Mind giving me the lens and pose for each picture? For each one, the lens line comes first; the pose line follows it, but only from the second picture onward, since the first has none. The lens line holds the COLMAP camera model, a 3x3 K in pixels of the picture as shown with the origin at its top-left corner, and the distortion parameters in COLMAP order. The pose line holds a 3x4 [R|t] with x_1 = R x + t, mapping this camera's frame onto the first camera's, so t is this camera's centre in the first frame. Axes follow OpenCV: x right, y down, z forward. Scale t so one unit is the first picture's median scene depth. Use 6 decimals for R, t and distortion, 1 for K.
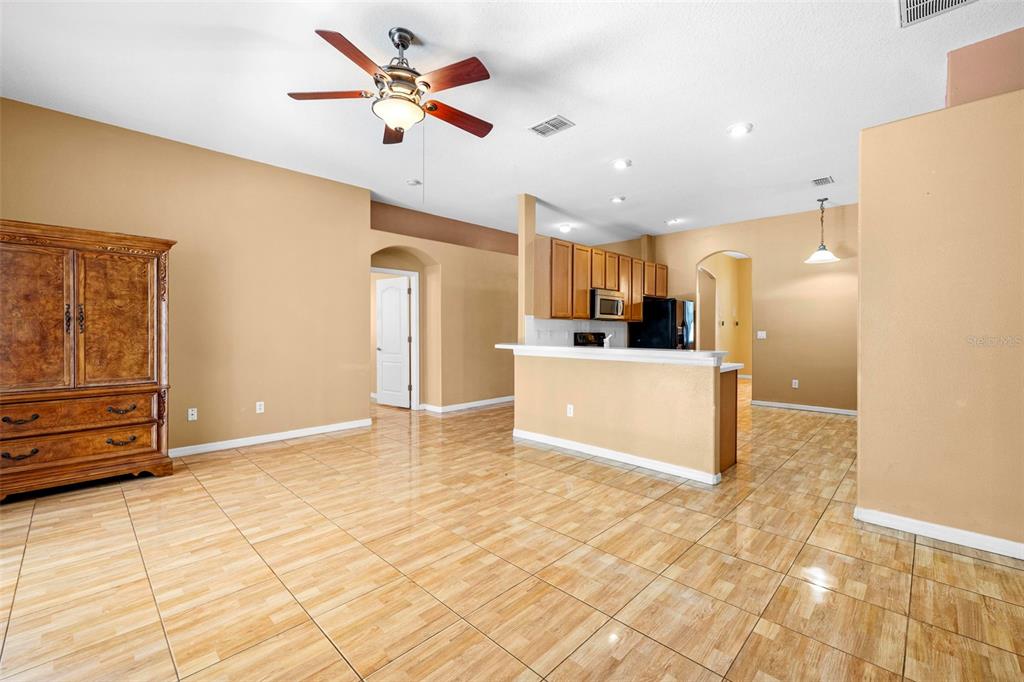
lens RADIAL K [[429.8, 0, 511.9], [0, 429.8, 331.1], [0, 0, 1]] dist [0.000472, 0.000025]
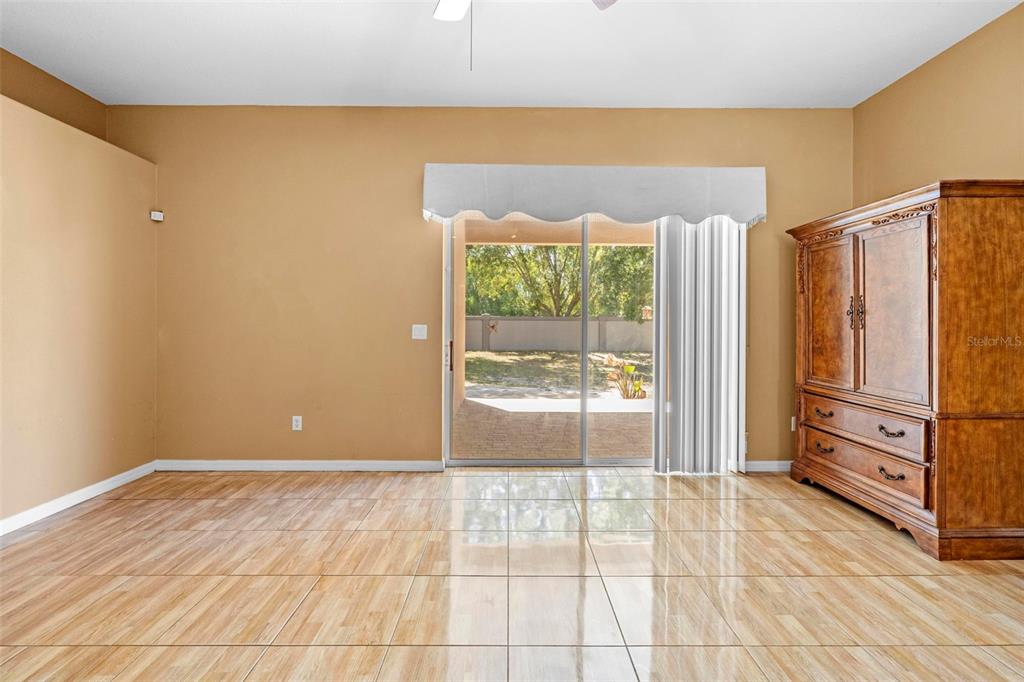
lens RADIAL K [[419.4, 0, 513.1], [0, 419.4, 328.0], [0, 0, 1]] dist [0.001936, 0.000306]
pose [[-0.708594, 0.001479, -0.705615, 0.078715], [-0.005277, 0.999959, 0.007395, -0.000689], [0.705597, 0.008963, -0.708557, 1.098929]]
